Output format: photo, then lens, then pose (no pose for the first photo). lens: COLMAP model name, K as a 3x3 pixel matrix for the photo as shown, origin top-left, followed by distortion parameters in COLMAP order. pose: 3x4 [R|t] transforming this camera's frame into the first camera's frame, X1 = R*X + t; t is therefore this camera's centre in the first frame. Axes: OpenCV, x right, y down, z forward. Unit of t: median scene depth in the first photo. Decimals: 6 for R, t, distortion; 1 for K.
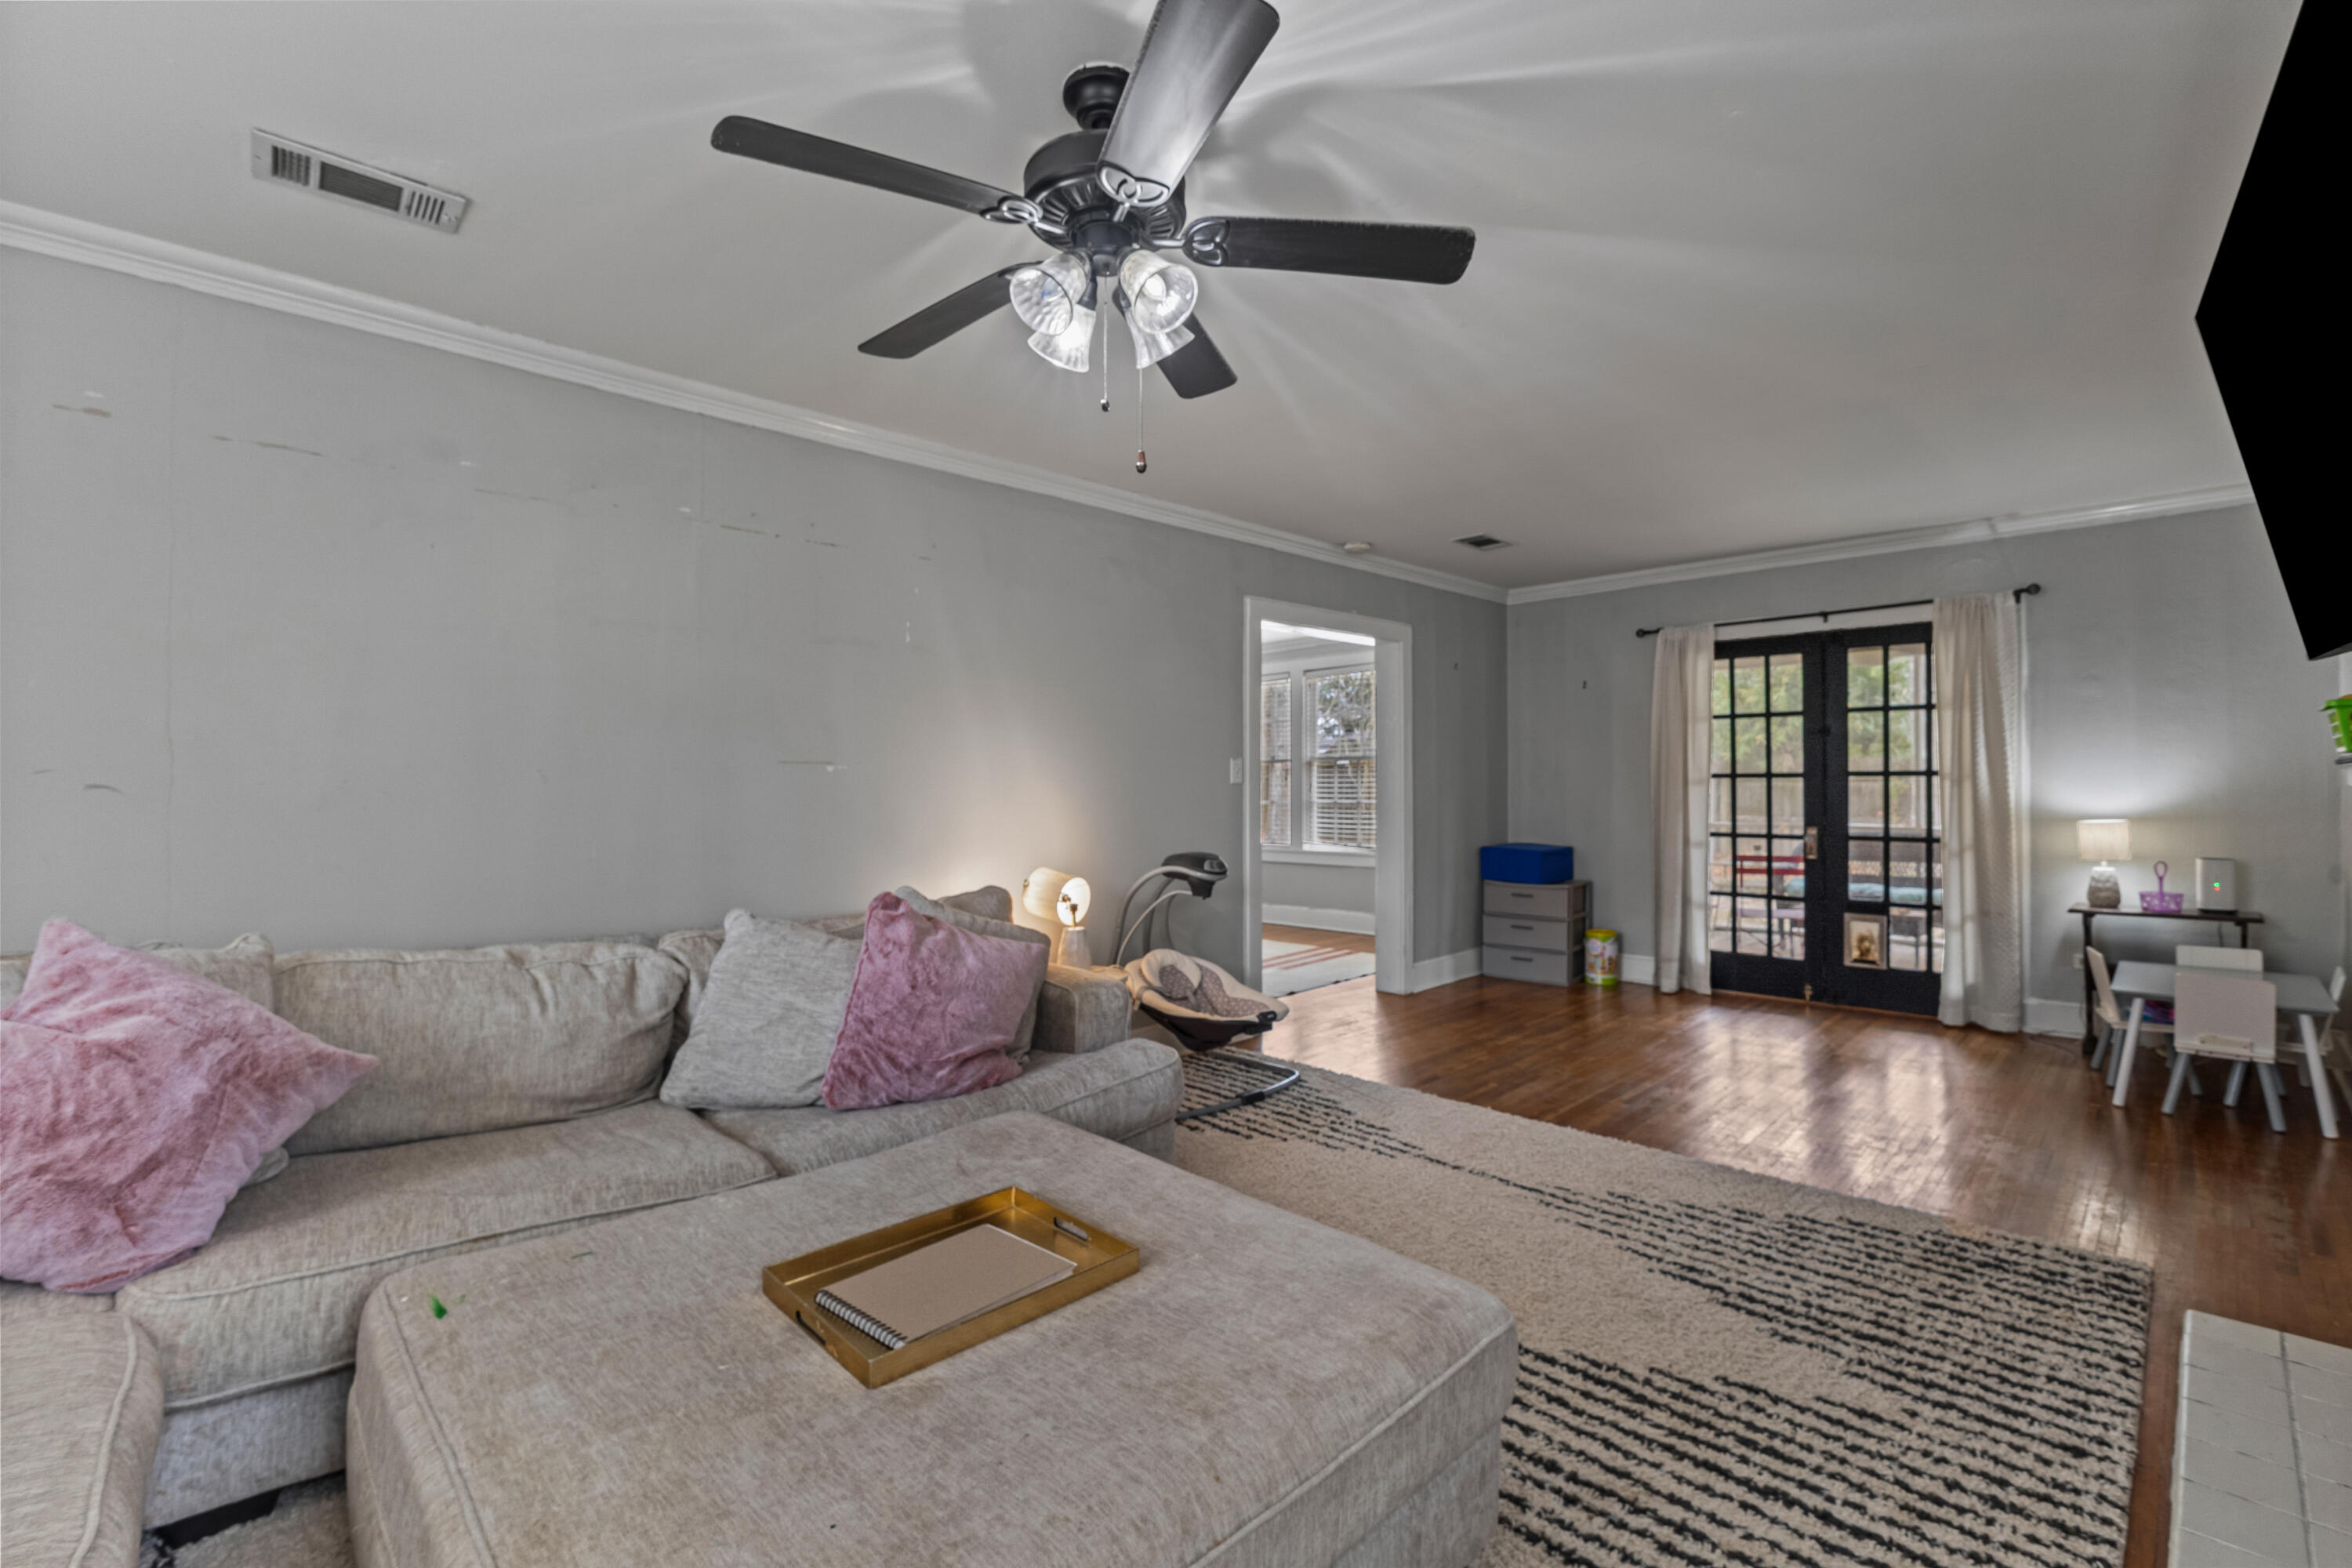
lens RADIAL K [[1022.7, 0, 1191.1], [0, 1022.7, 783.8], [0, 0, 1]] dist [0.005951, 0.000485]
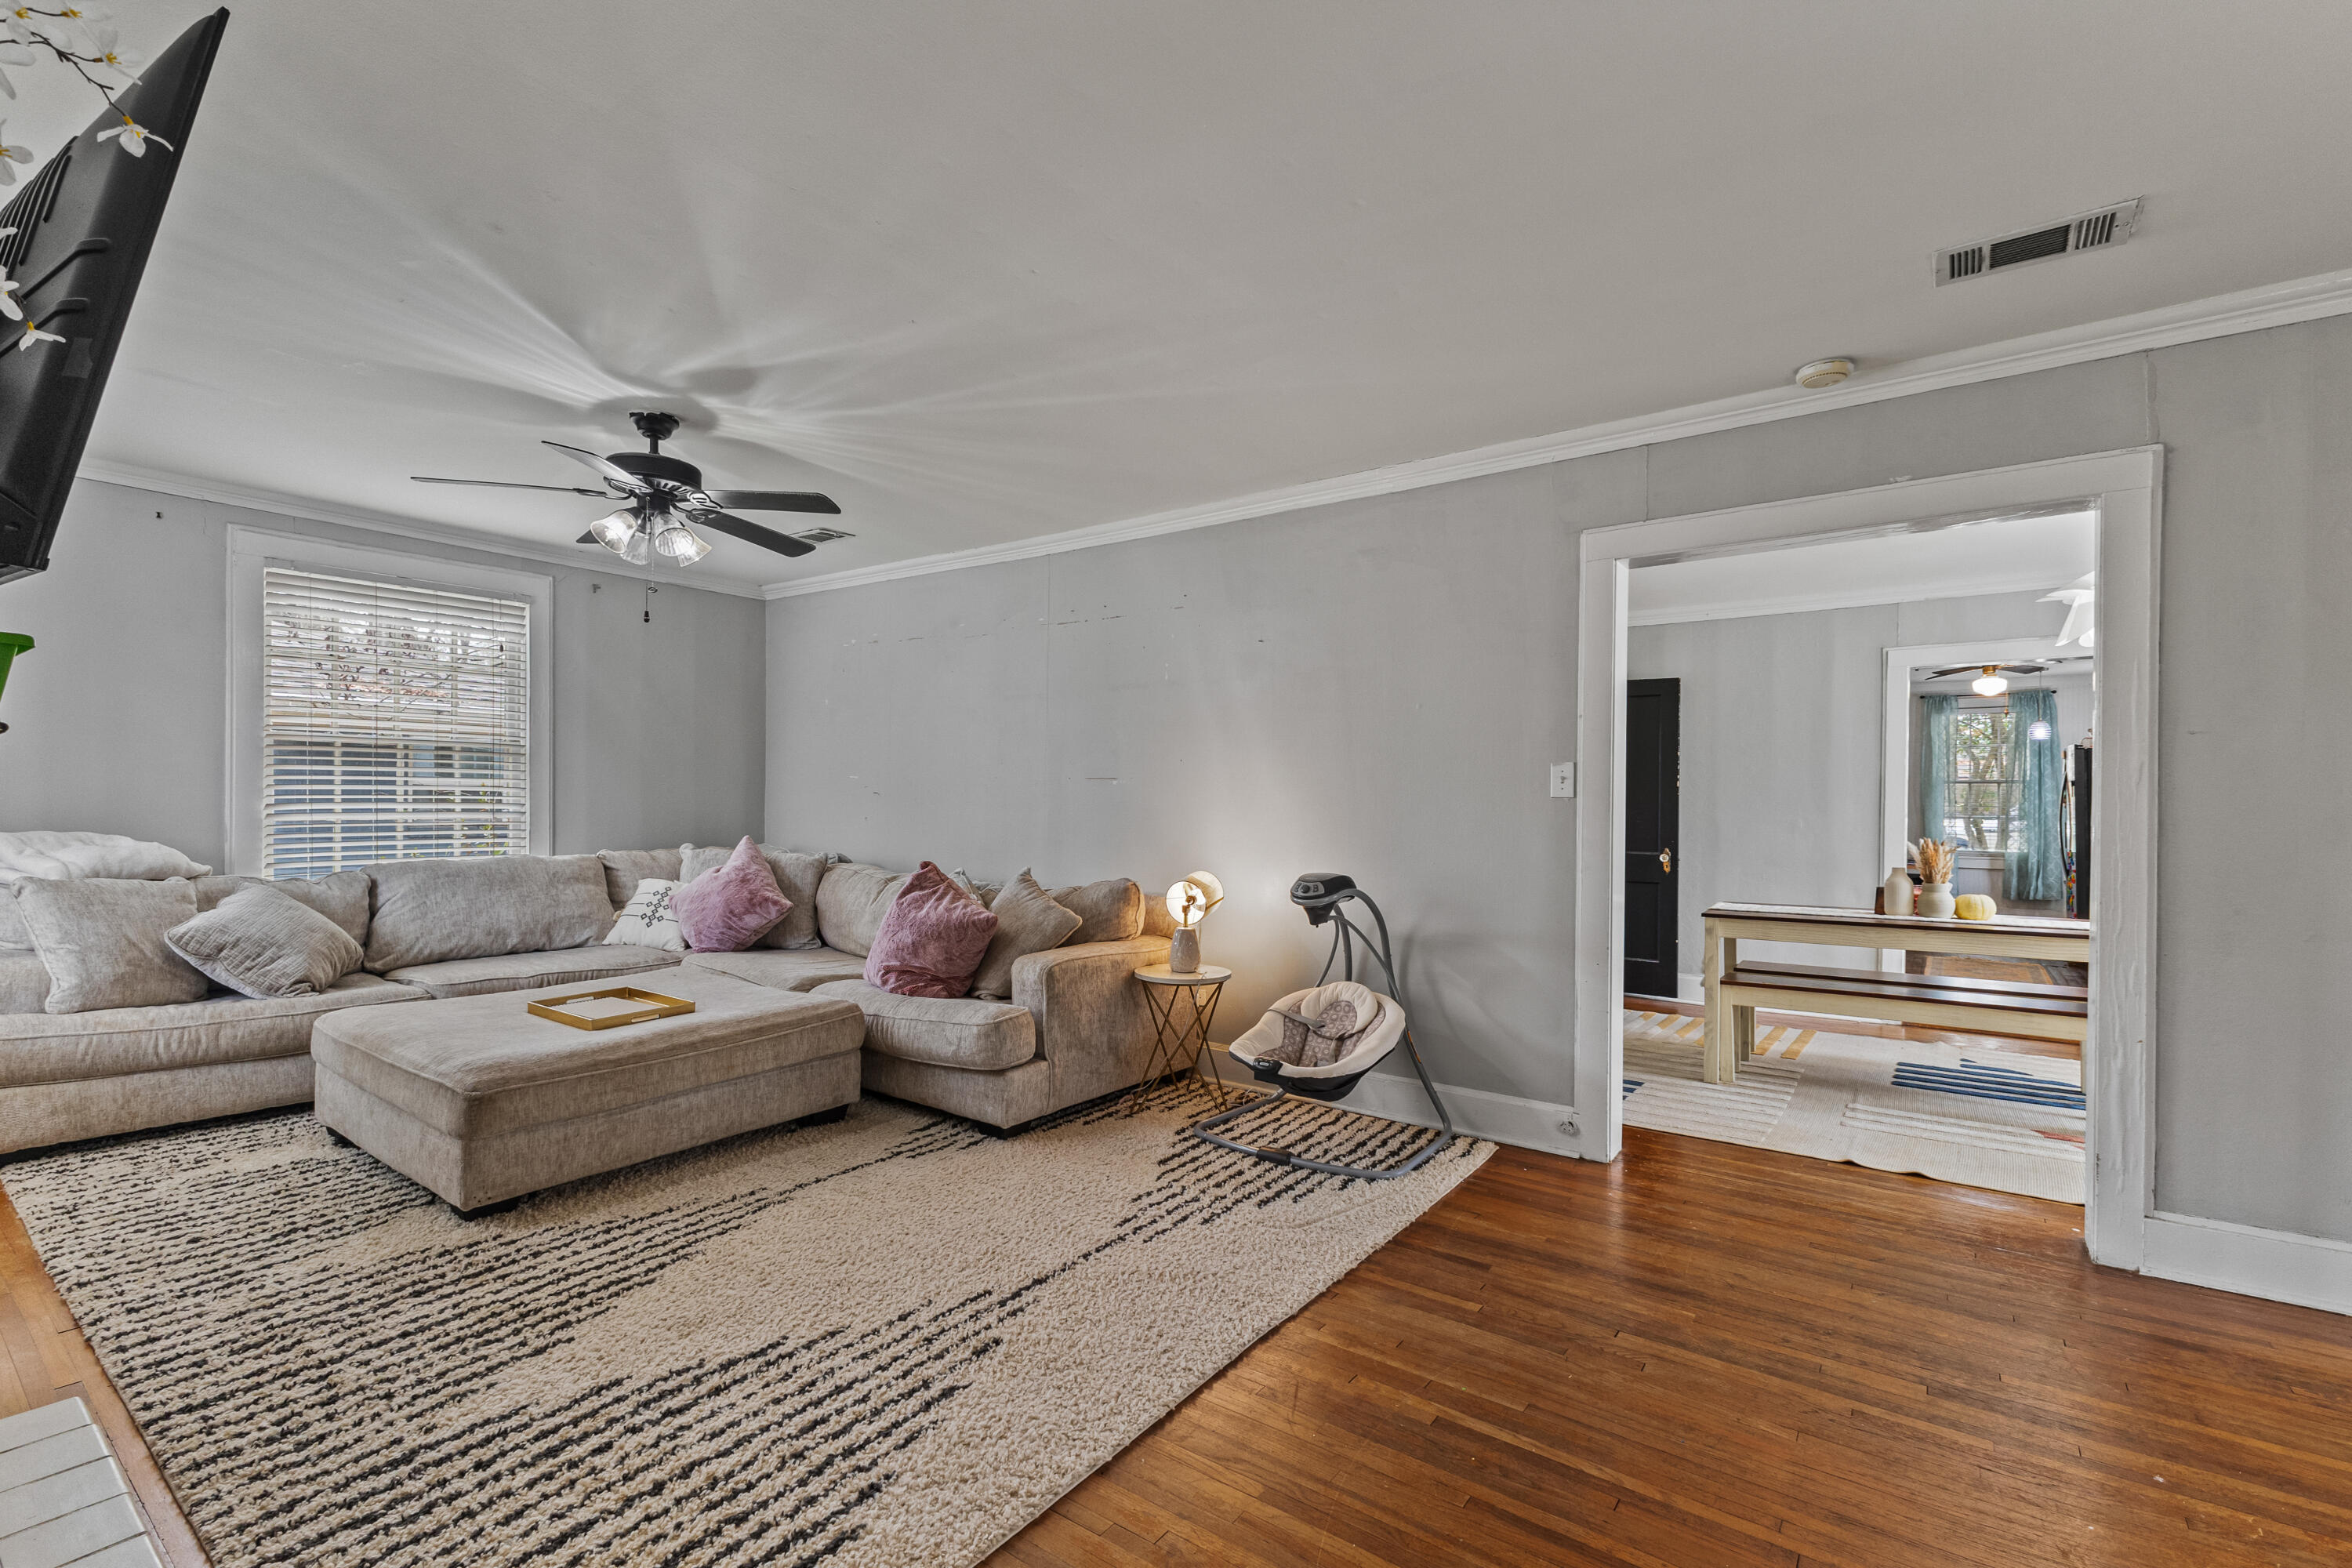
lens RADIAL K [[1022.7, 0, 1191.1], [0, 1022.7, 783.8], [0, 0, 1]] dist [0.005951, 0.000485]
pose [[0.147493, -0.014469, -0.988957, 1.228935], [-0.007852, 0.999844, -0.015799, 0.009840], [0.989032, 0.010095, 0.147356, 1.083194]]
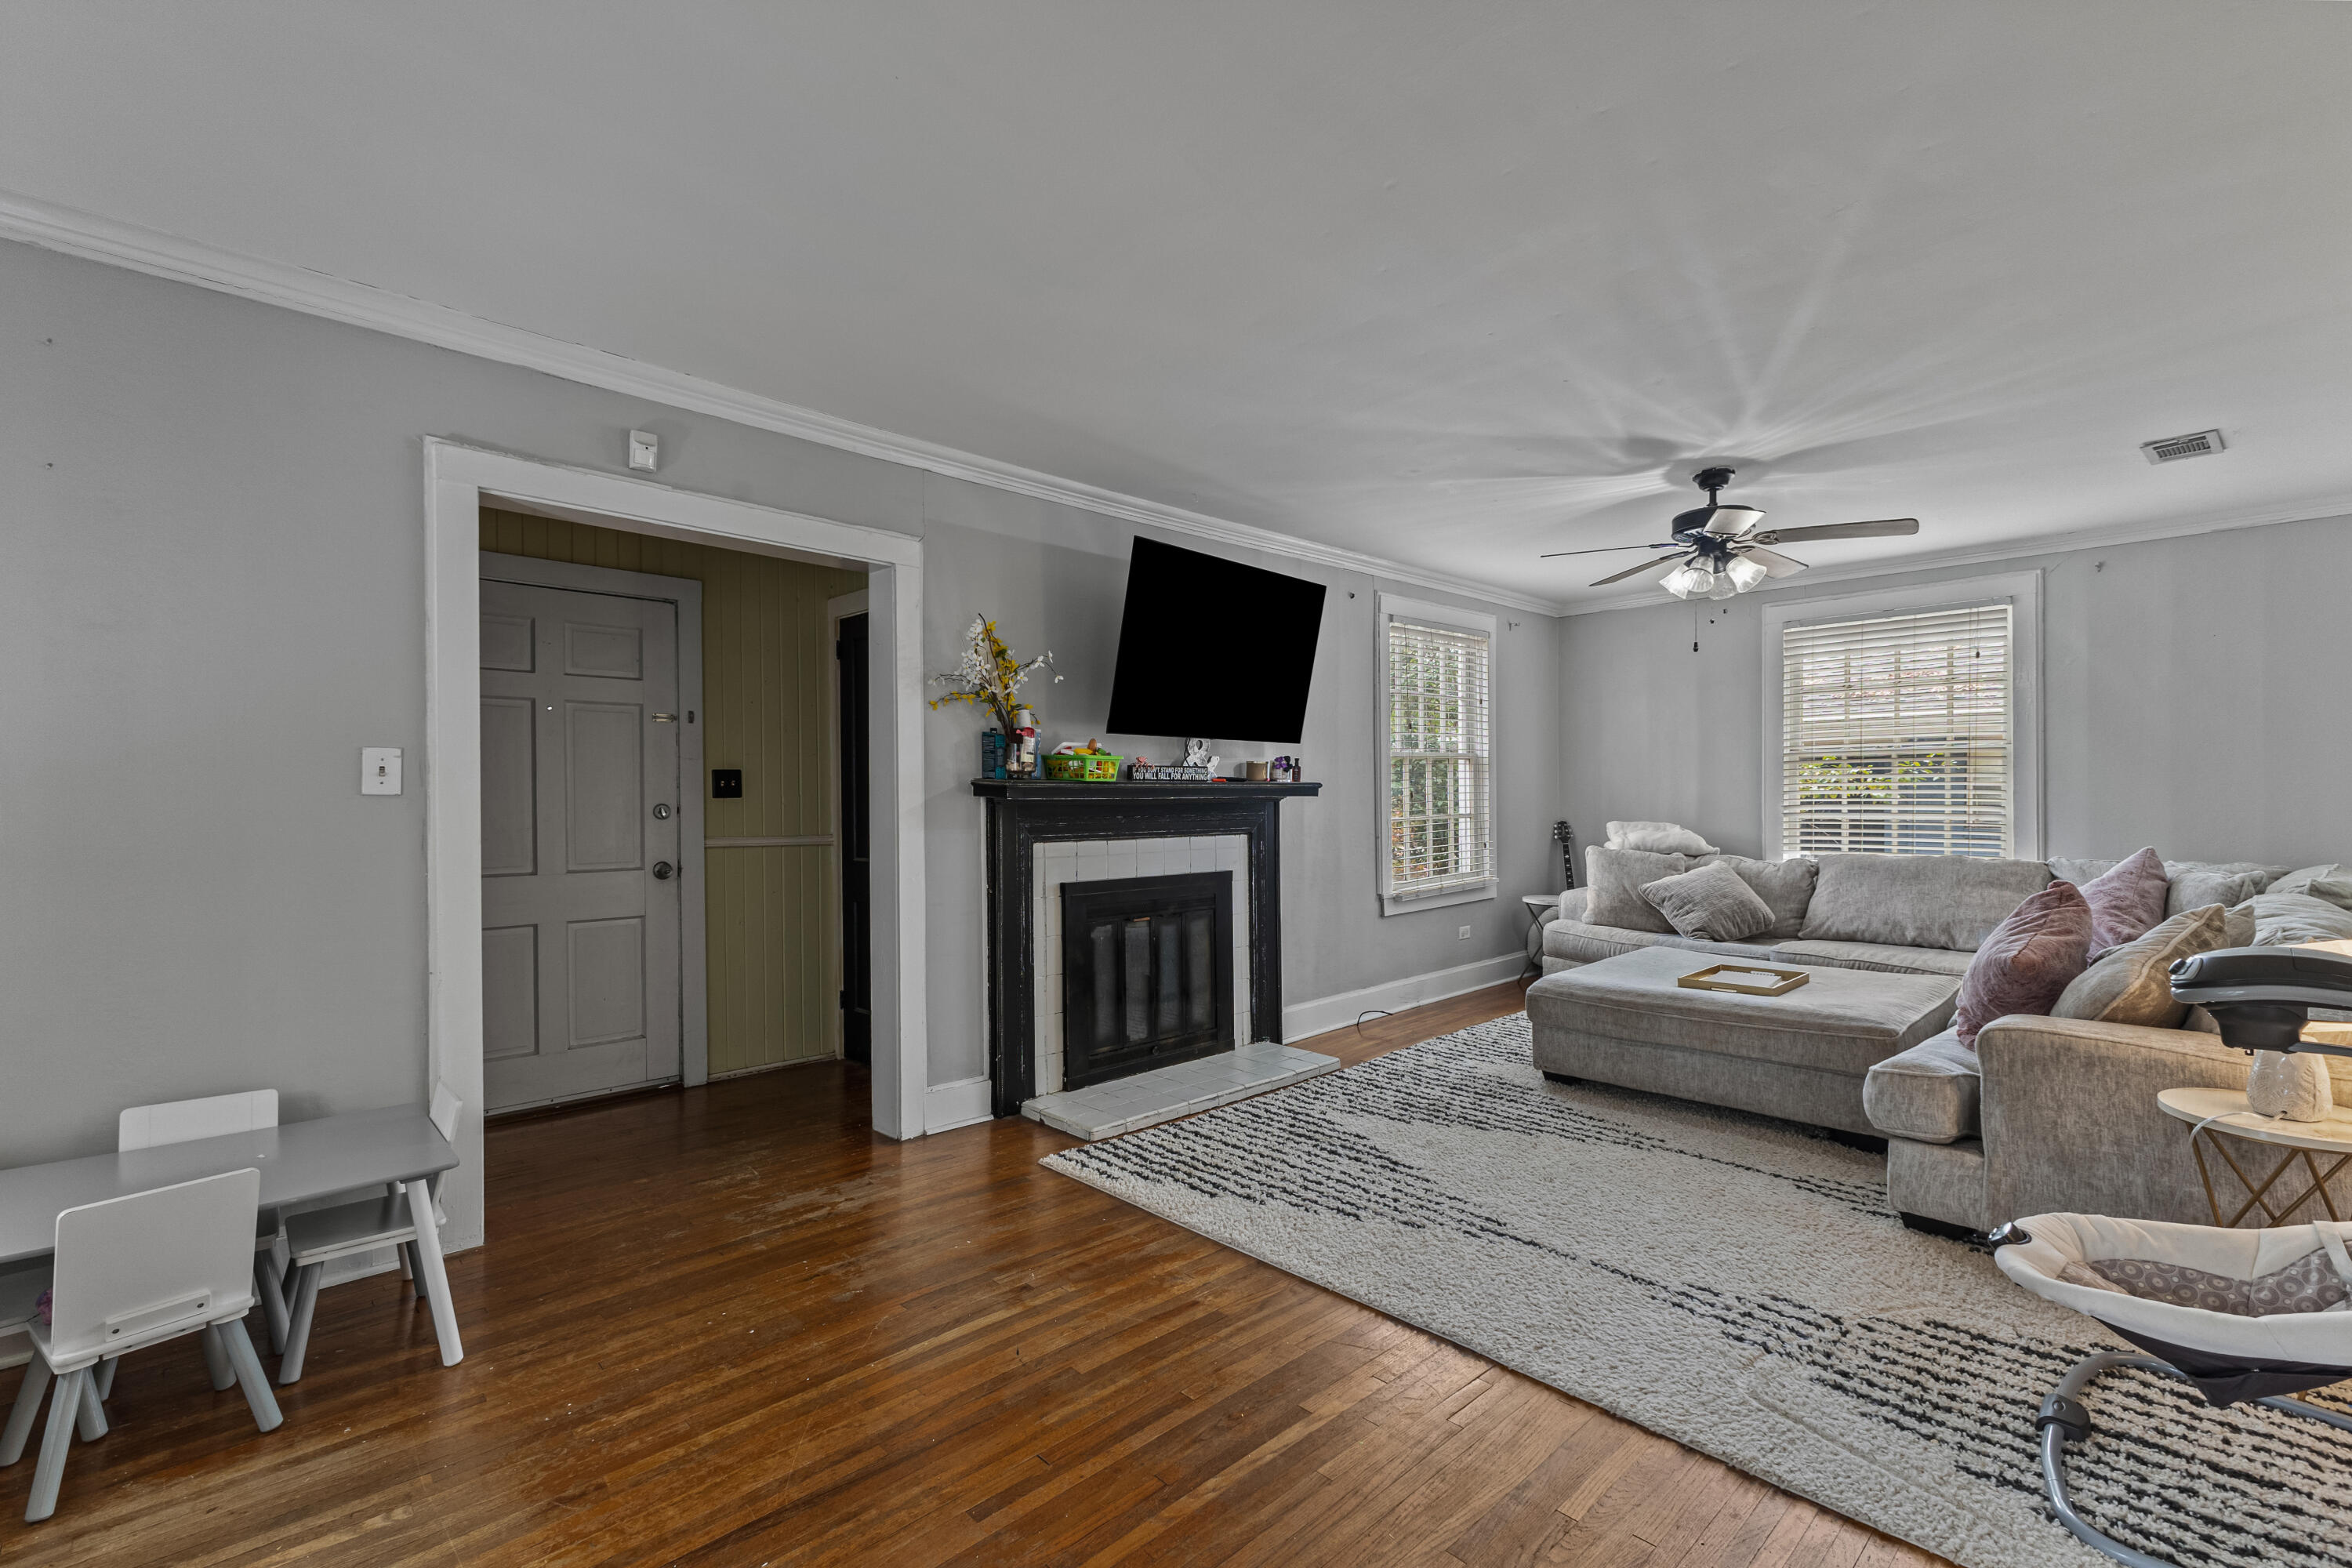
lens RADIAL K [[1016.6, 0, 1201.7], [0, 1016.6, 793.5], [0, 0, 1]] dist [0.014129, -0.000860]
pose [[-0.999986, 0.001761, 0.005054, 0.637996], [0.001740, 0.999990, -0.004094, 0.007873], [-0.005062, -0.004085, -0.999979, 2.039325]]
